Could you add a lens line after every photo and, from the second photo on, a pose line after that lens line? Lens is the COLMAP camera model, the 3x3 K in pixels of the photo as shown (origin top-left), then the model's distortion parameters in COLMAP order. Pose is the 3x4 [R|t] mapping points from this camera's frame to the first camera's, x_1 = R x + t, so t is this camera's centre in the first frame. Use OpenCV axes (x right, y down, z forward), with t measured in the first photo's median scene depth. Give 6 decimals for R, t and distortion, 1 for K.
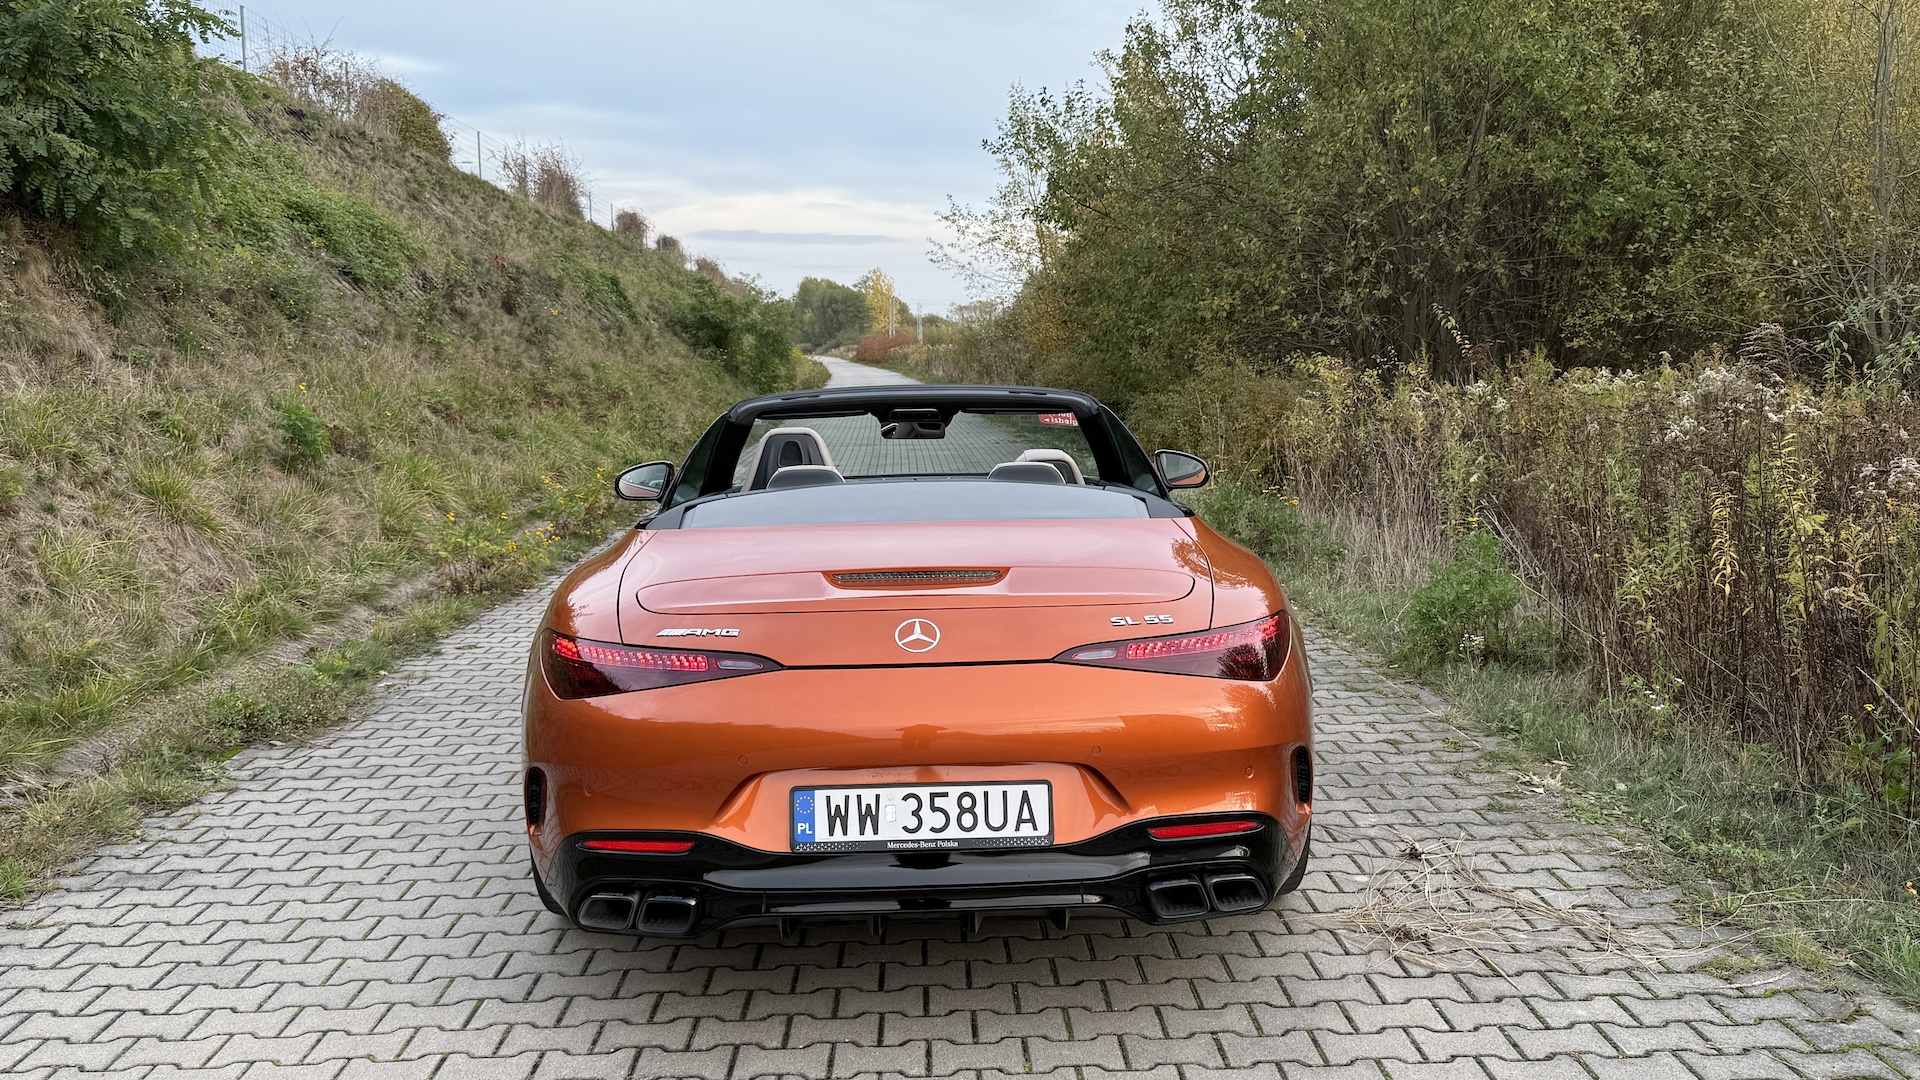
lens RADIAL K [[1610.9, 0, 960.0], [0, 1610.9, 540.0], [0, 0, 1]] dist [0.113254, -0.211971]
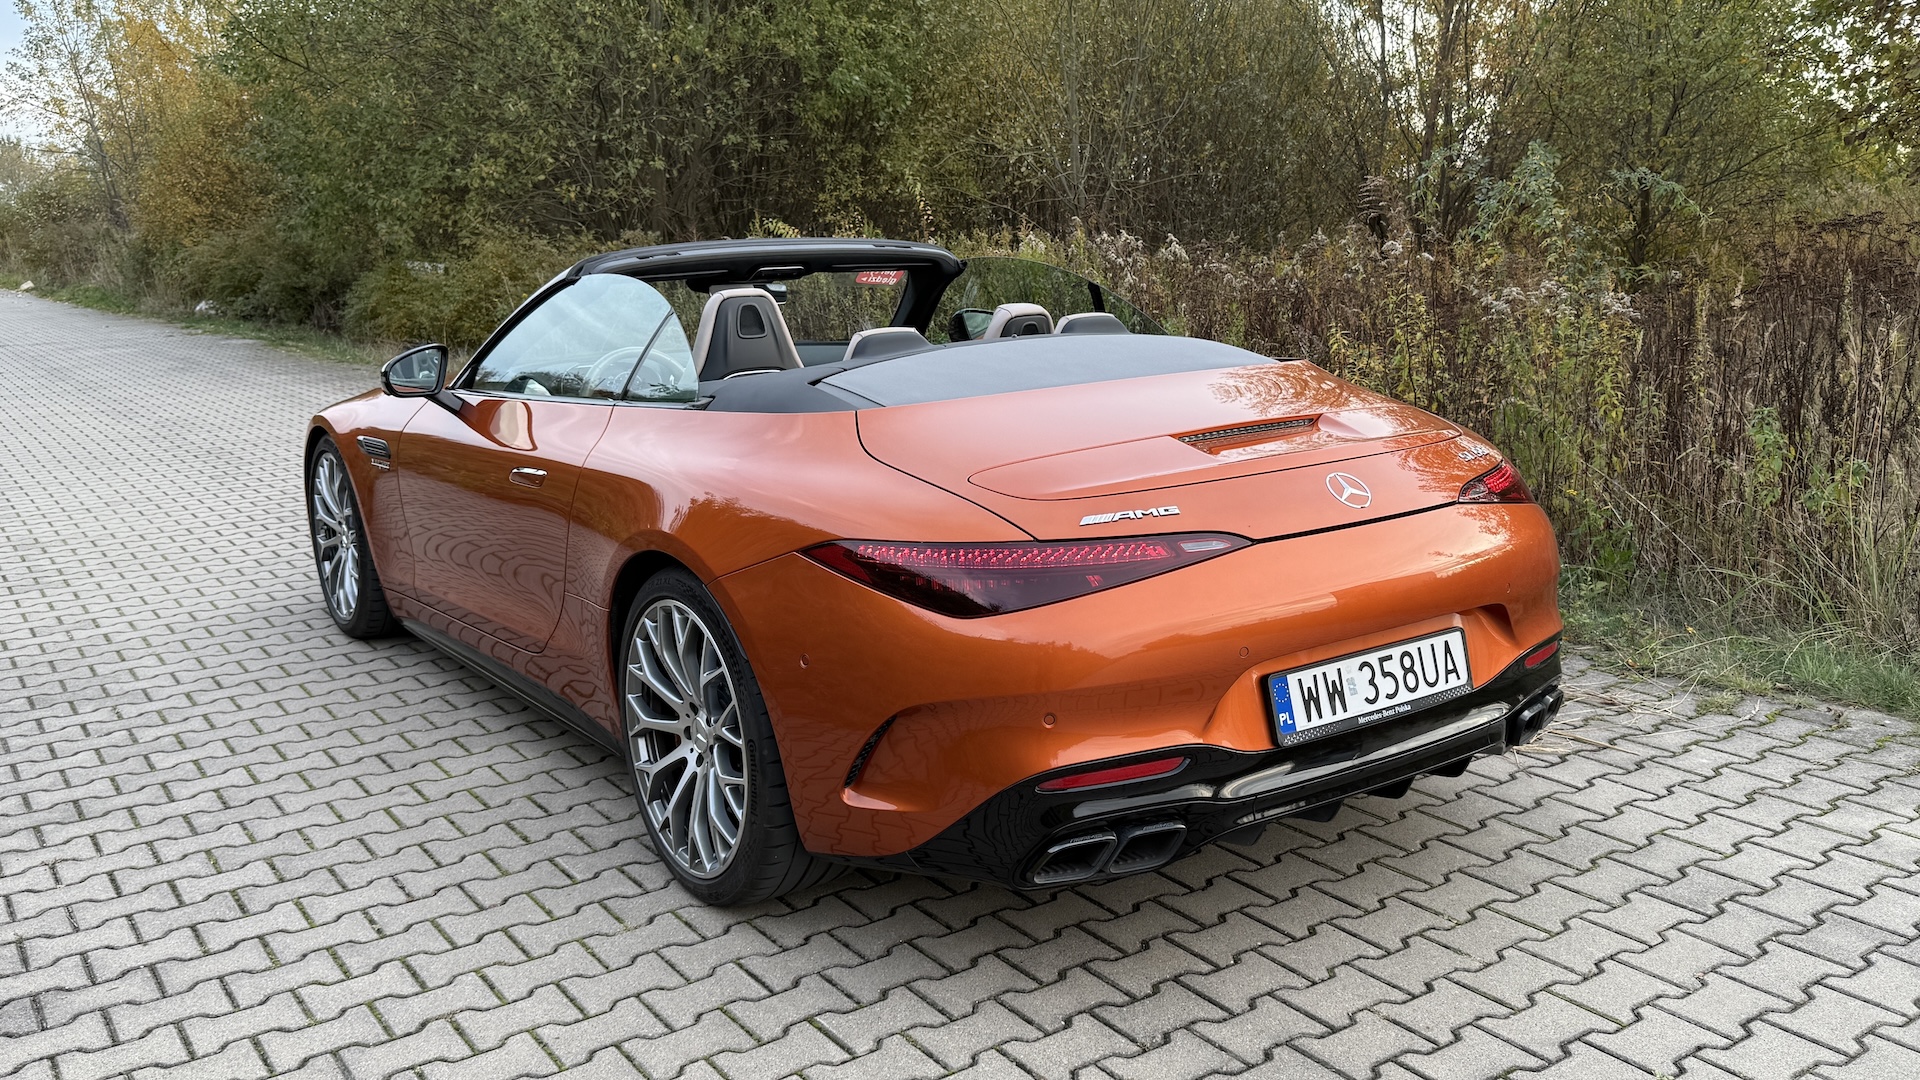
lens RADIAL K [[1583.4, 0, 960.5], [0, 1583.4, 587.6], [0, 0, 1]] dist [0.135855, -0.212869]
pose [[0.835116, -0.131849, 0.534038, -0.219920], [0.078218, 0.989447, 0.121970, -0.004199], [-0.544484, -0.060088, 0.836616, 0.115937]]
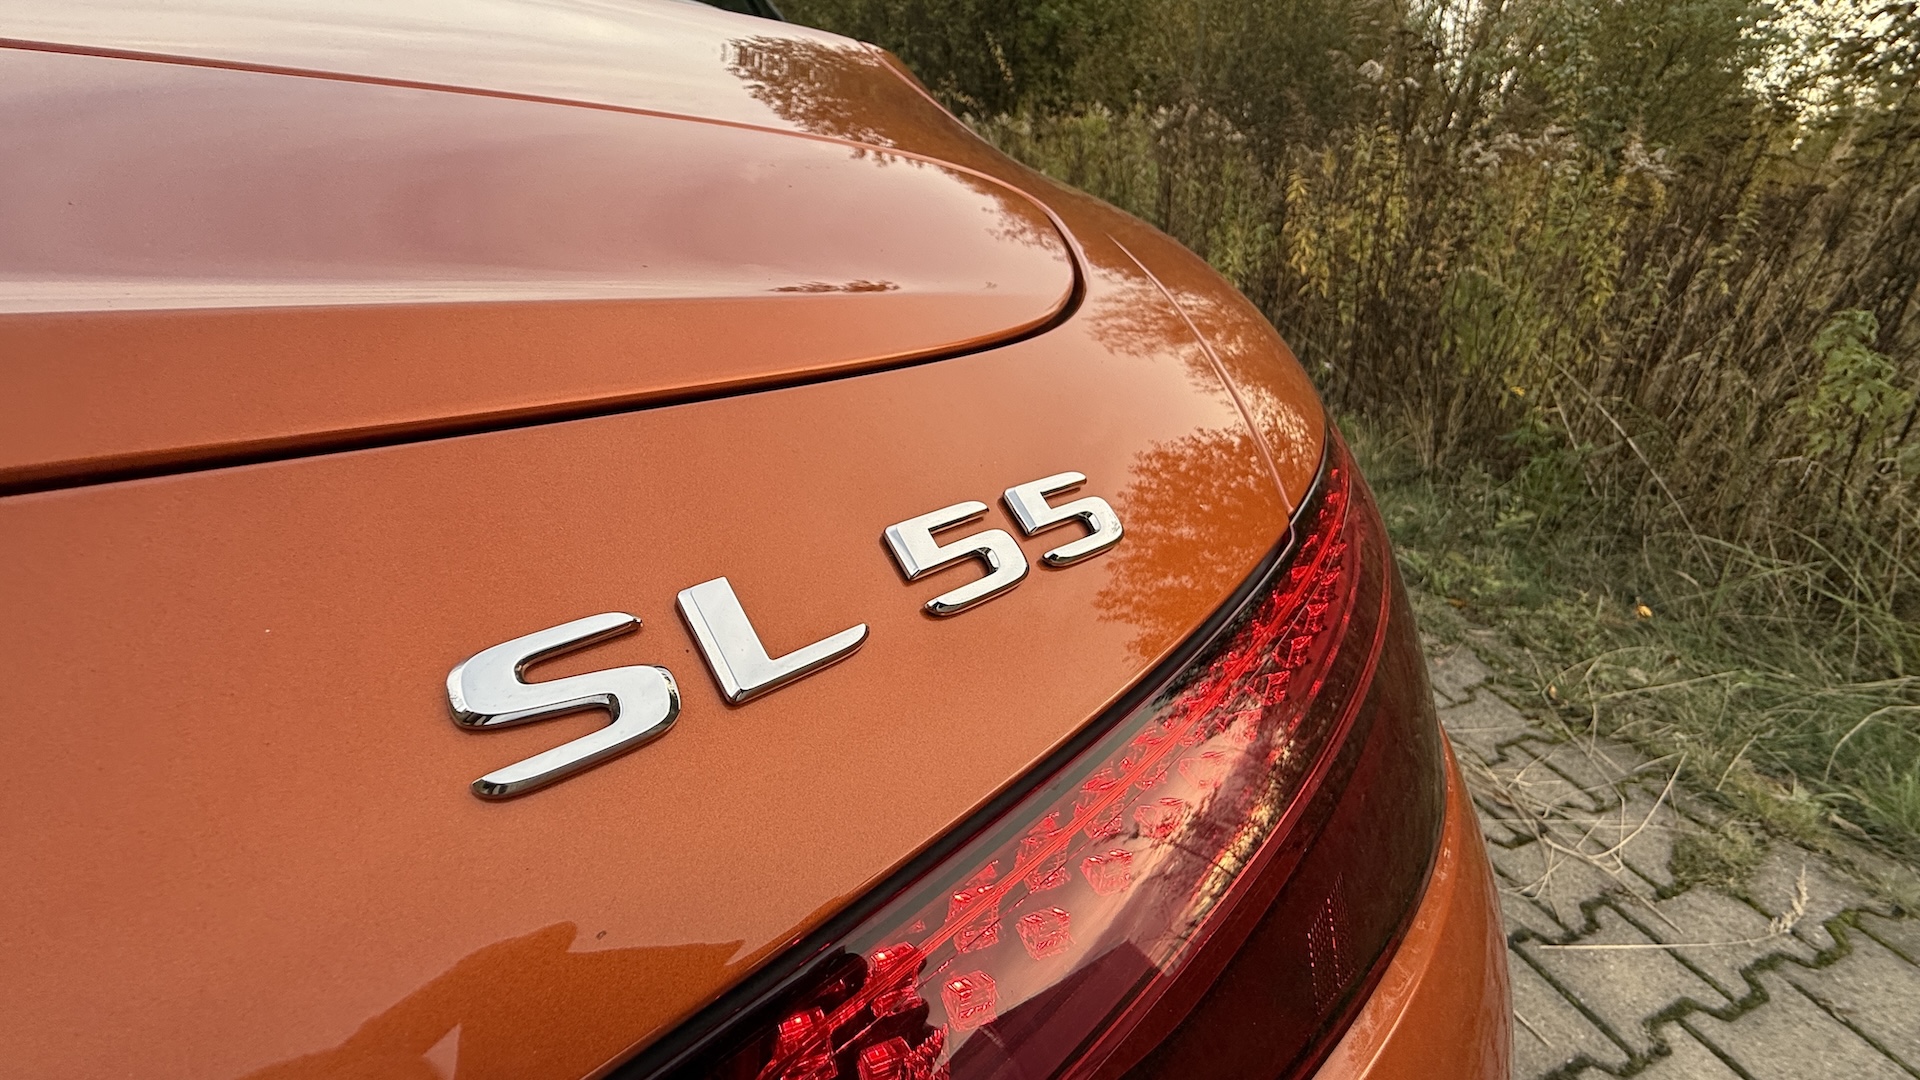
lens RADIAL K [[763.8, 0, 957.8], [0, 763.8, 540.2], [0, 0, 1]] dist [0.010820, -0.000283]
pose [[0.943324, -0.114148, 0.311624, 0.038340], [-0.004489, 0.934513, 0.355902, 0.010011], [-0.331842, -0.337130, 0.881036, 0.317175]]
